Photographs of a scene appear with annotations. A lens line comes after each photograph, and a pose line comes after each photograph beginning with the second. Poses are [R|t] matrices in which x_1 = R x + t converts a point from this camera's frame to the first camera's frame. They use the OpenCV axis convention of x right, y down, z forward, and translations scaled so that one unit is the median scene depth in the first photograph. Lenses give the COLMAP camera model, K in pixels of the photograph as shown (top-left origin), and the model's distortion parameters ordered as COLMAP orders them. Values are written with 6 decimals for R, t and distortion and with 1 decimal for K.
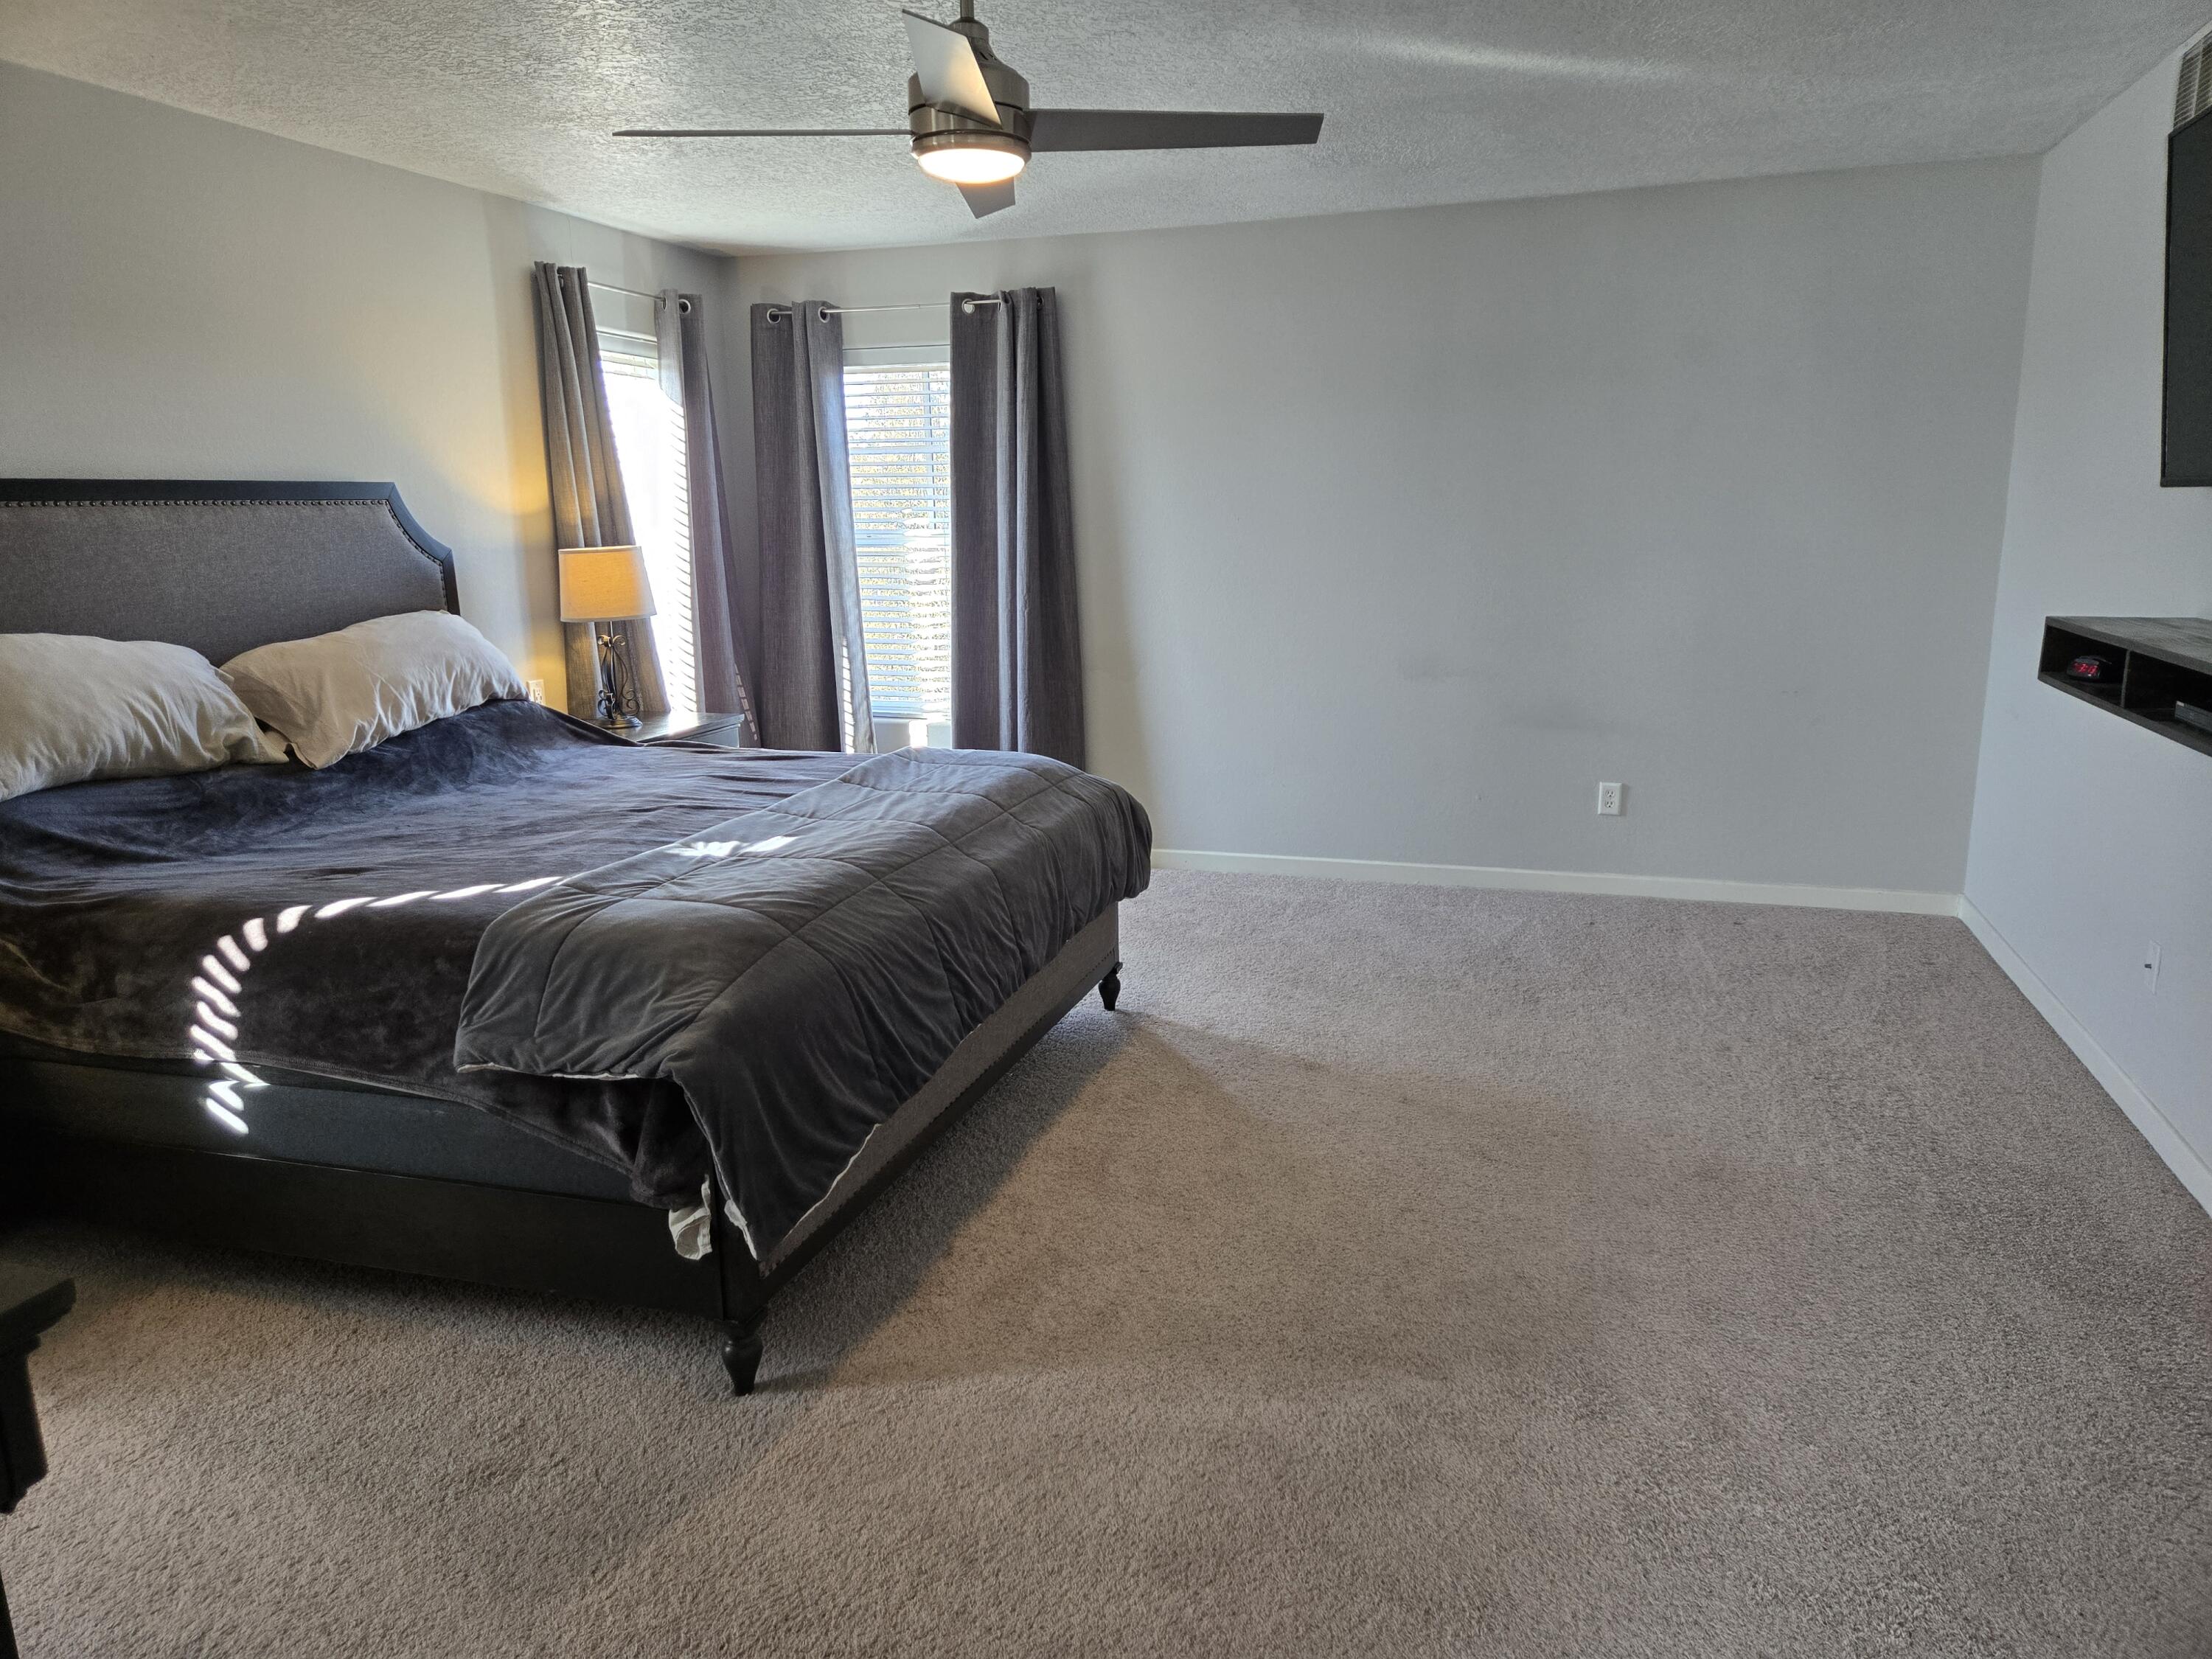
lens RADIAL K [[1488.3, 0, 1129.2], [0, 1488.3, 897.9], [0, 0, 1]] dist [0.081051, -0.066088]
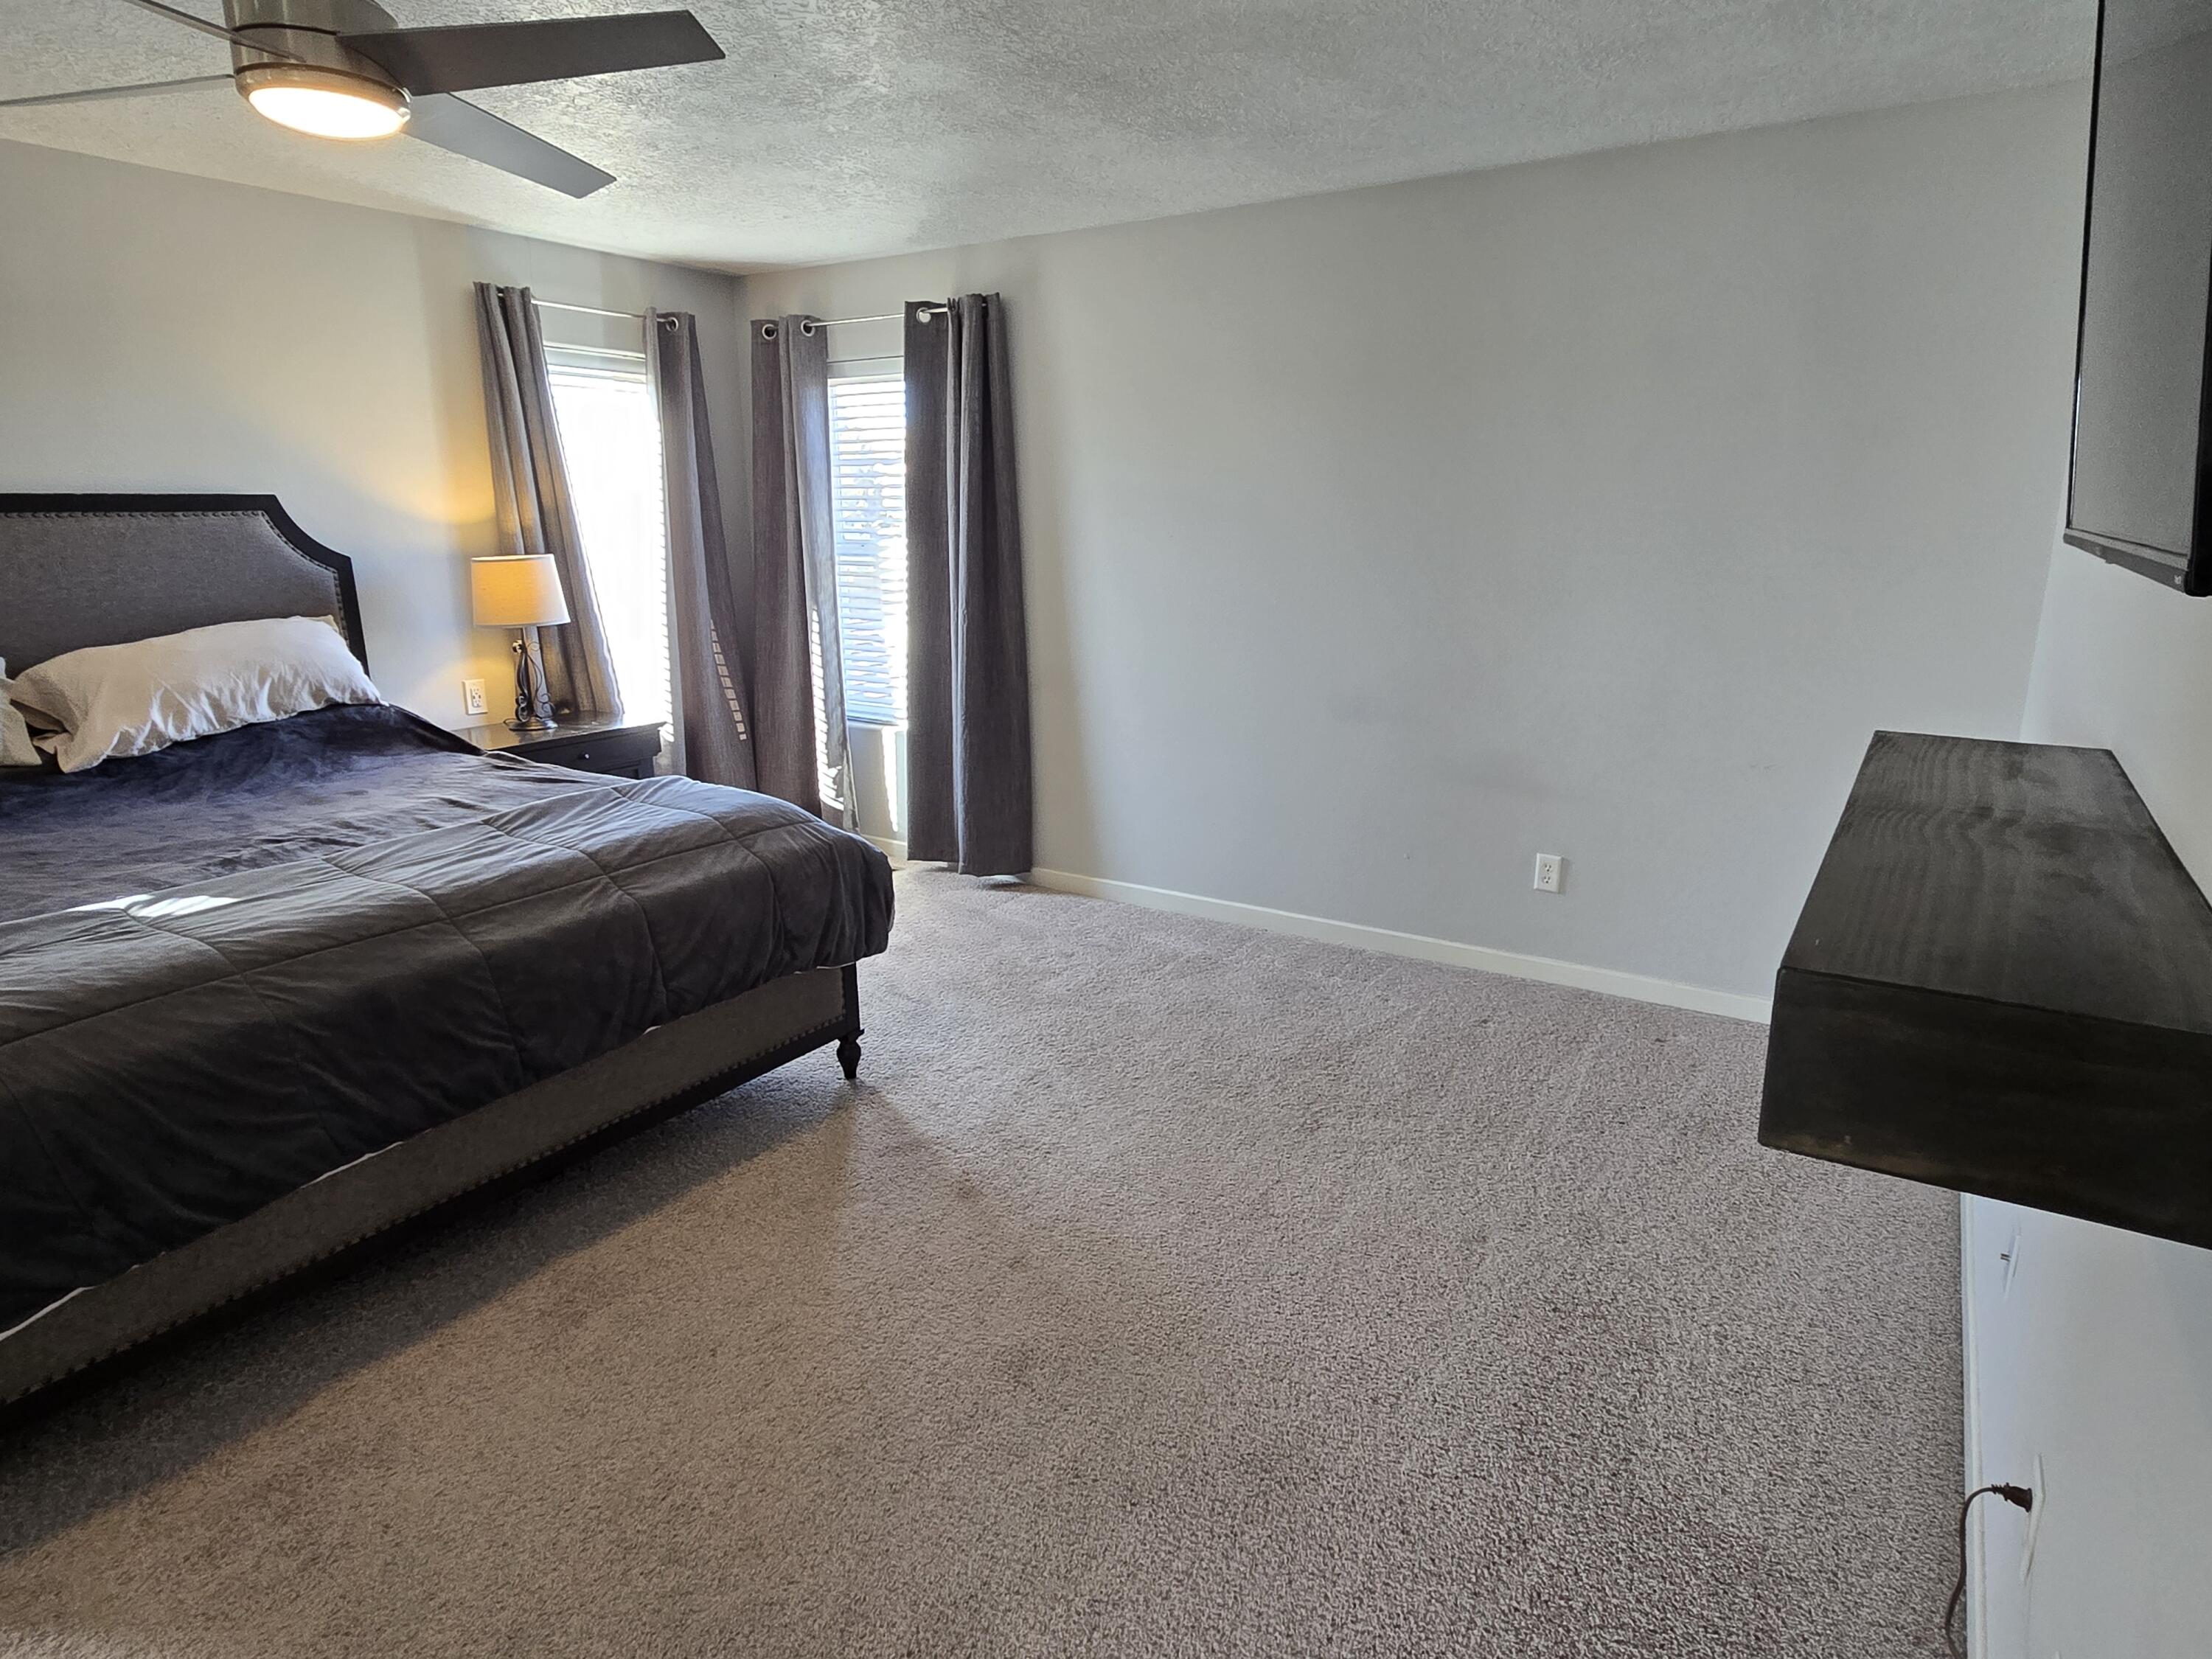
lens RADIAL K [[1293.8, 0, 1069.6], [0, 1293.8, 896.7], [0, 0, 1]] dist [-0.005962, 0.007071]
pose [[0.965611, 0.088933, -0.244309, 0.256114], [-0.080041, 0.995725, 0.046108, -0.070020], [0.247365, -0.024968, 0.968601, 0.224270]]
